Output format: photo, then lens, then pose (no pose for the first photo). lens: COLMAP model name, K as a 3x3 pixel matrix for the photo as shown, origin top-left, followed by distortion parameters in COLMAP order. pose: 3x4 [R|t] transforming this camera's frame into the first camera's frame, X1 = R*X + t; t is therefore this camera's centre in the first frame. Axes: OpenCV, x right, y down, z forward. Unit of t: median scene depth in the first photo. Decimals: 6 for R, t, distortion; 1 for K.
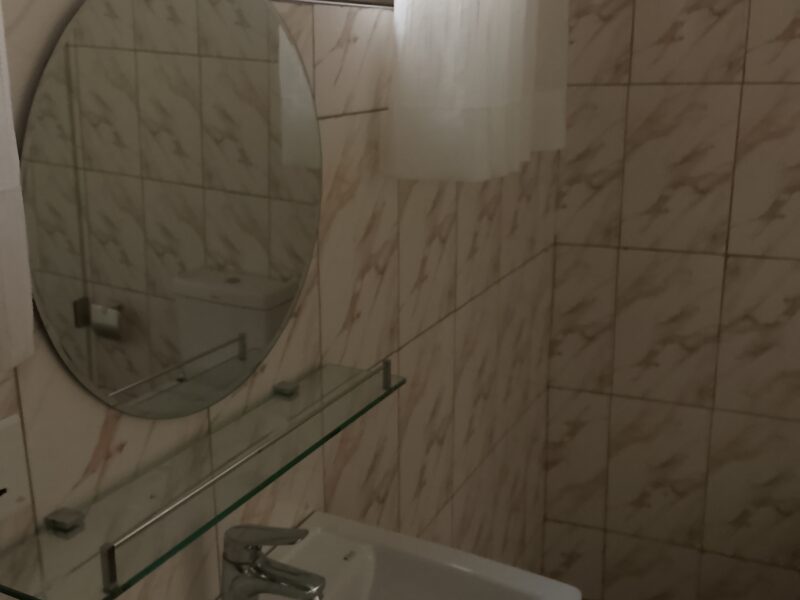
lens RADIAL K [[841.2, 0, 401.5], [0, 841.2, 299.5], [0, 0, 1]] dist [0.058423, 0.000000]
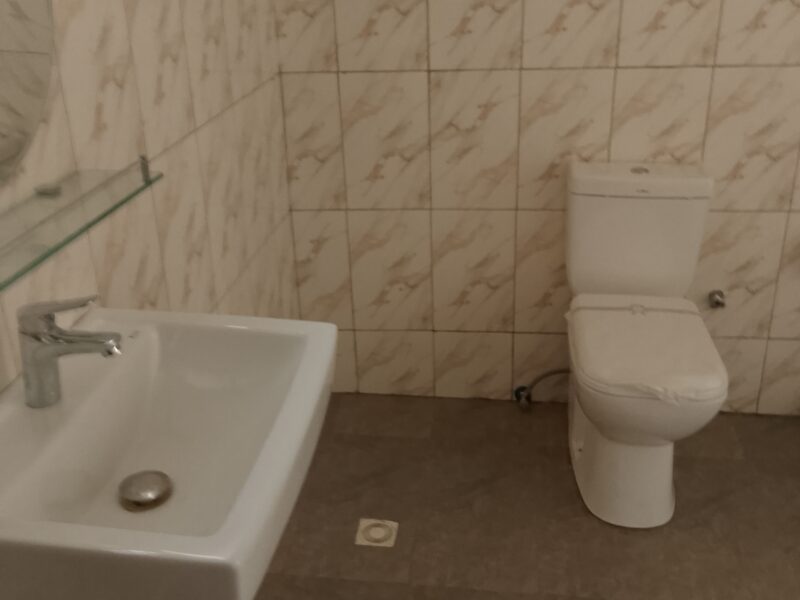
lens RADIAL K [[841.2, 0, 398.6], [0, 841.2, 299.5], [0, 0, 1]] dist [0.058423, 0.000000]
pose [[0.947134, -0.144544, 0.286435, -0.025032], [0.101769, 0.982013, 0.159042, 0.064227], [-0.304271, -0.121484, 0.944807, -0.095104]]
